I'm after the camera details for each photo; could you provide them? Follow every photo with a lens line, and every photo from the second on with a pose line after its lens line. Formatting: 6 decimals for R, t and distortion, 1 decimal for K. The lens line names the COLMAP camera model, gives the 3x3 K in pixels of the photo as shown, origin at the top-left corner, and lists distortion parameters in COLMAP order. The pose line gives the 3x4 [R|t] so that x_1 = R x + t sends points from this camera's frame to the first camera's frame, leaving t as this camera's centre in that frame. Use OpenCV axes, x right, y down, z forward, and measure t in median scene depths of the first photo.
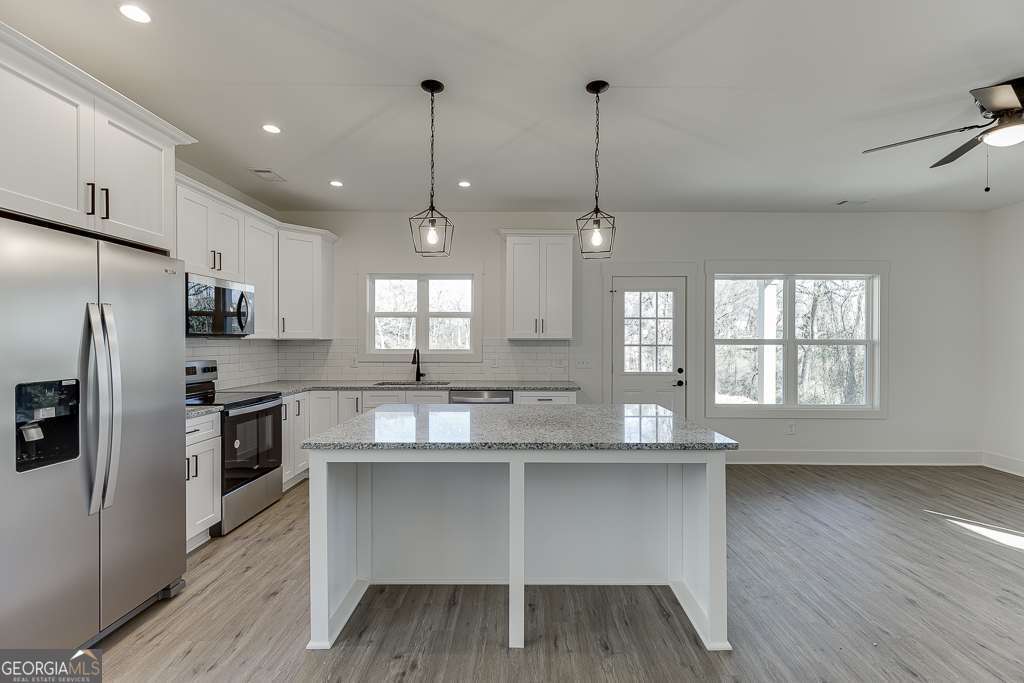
lens RADIAL K [[457.2, 0, 519.5], [0, 457.2, 341.8], [0, 0, 1]] dist [0.008825, -0.002225]
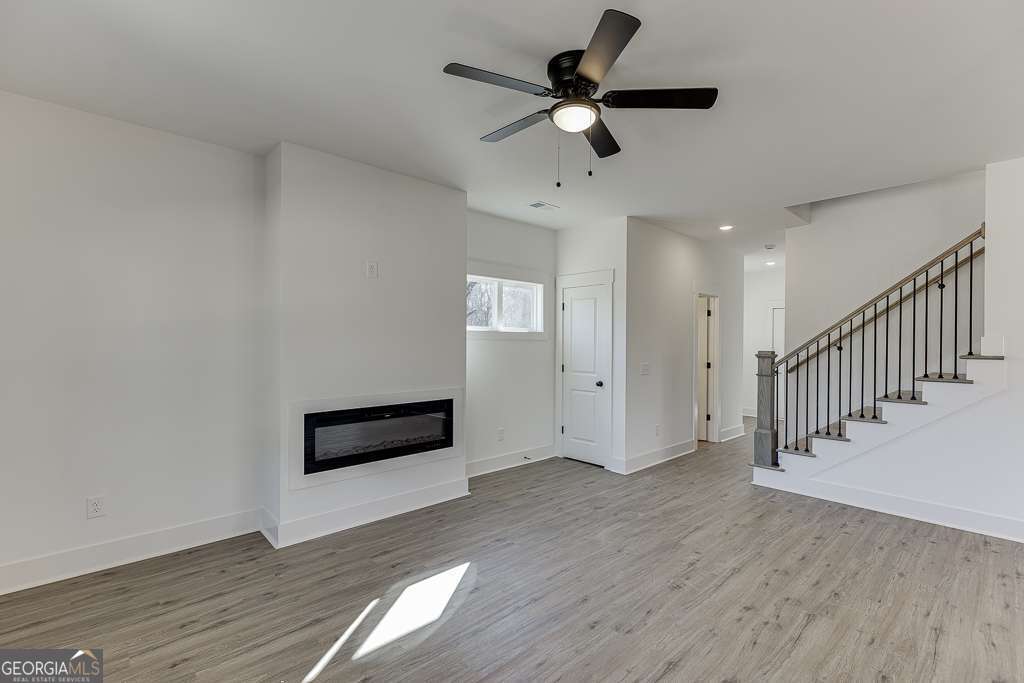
lens RADIAL K [[457.2, 0, 518.1], [0, 457.2, 345.0], [0, 0, 1]] dist [0.008825, -0.002225]
pose [[-0.685259, -0.015565, 0.728133, 0.274726], [-0.006025, 0.999859, 0.015704, -0.016654], [-0.728275, 0.006374, -0.685256, 0.935019]]
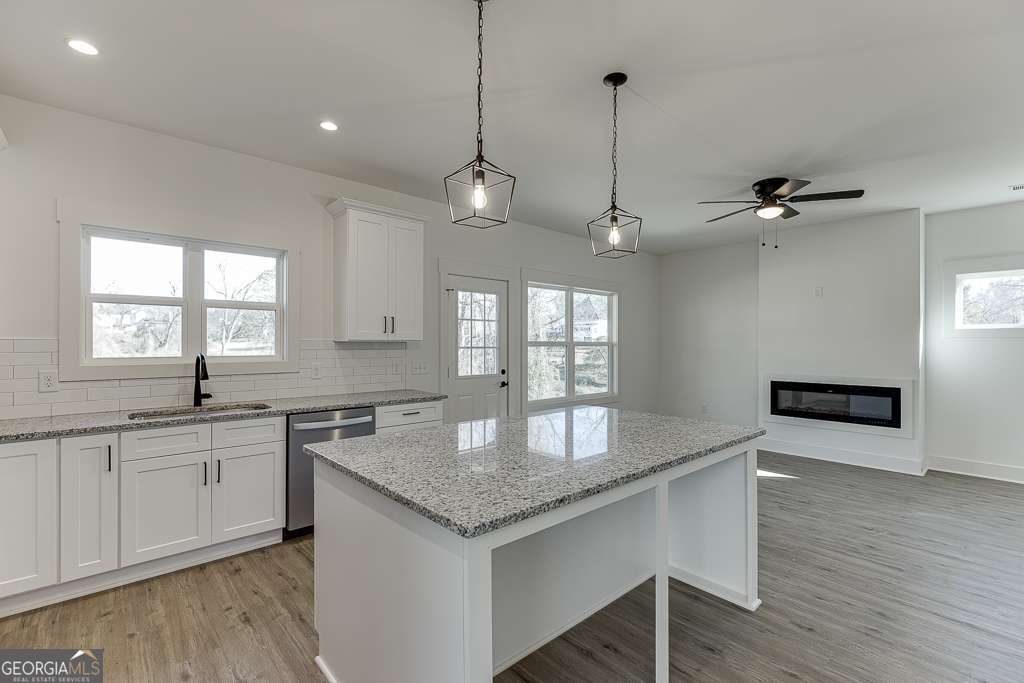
lens RADIAL K [[457.2, 0, 519.5], [0, 457.2, 343.0], [0, 0, 1]] dist [0.008825, -0.002225]
pose [[0.736542, -0.000471, 0.676392, -0.347230], [0.001785, 0.999998, -0.001247, -0.000902], [-0.676390, 0.002126, 0.736541, 0.236795]]
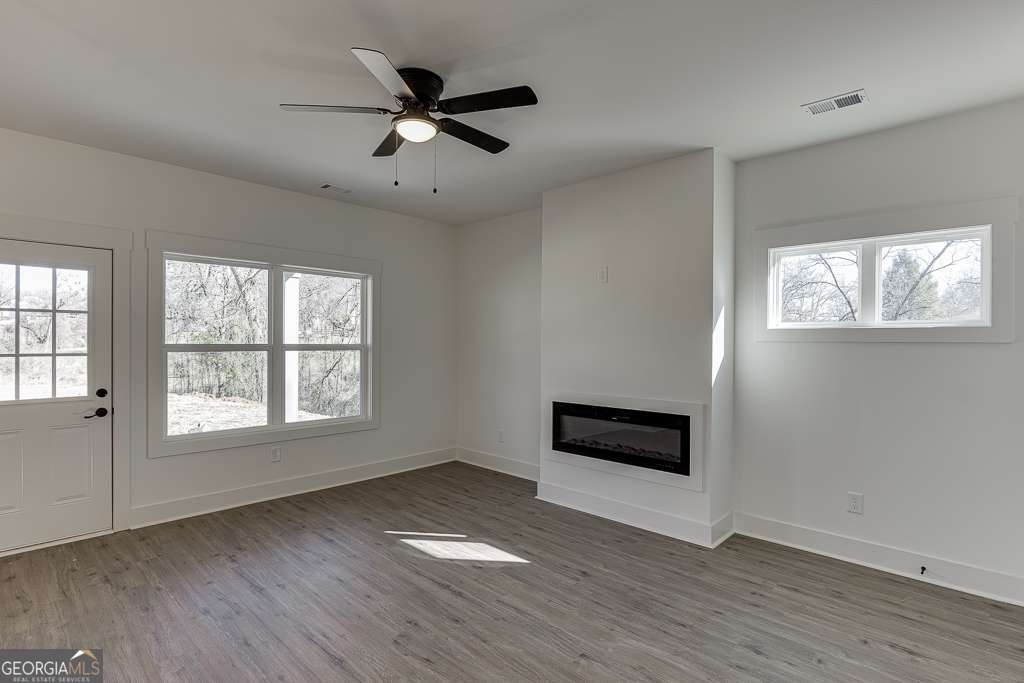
lens RADIAL K [[509.1, 0, 519.5], [0, 509.1, 343.4], [0, 0, 1]] dist [-0.008564, 0.000366]
pose [[0.683425, -0.001492, 0.730019, 0.252937], [-0.001360, 0.999994, 0.003317, -0.011787], [-0.730019, -0.003260, 0.683419, 0.079250]]
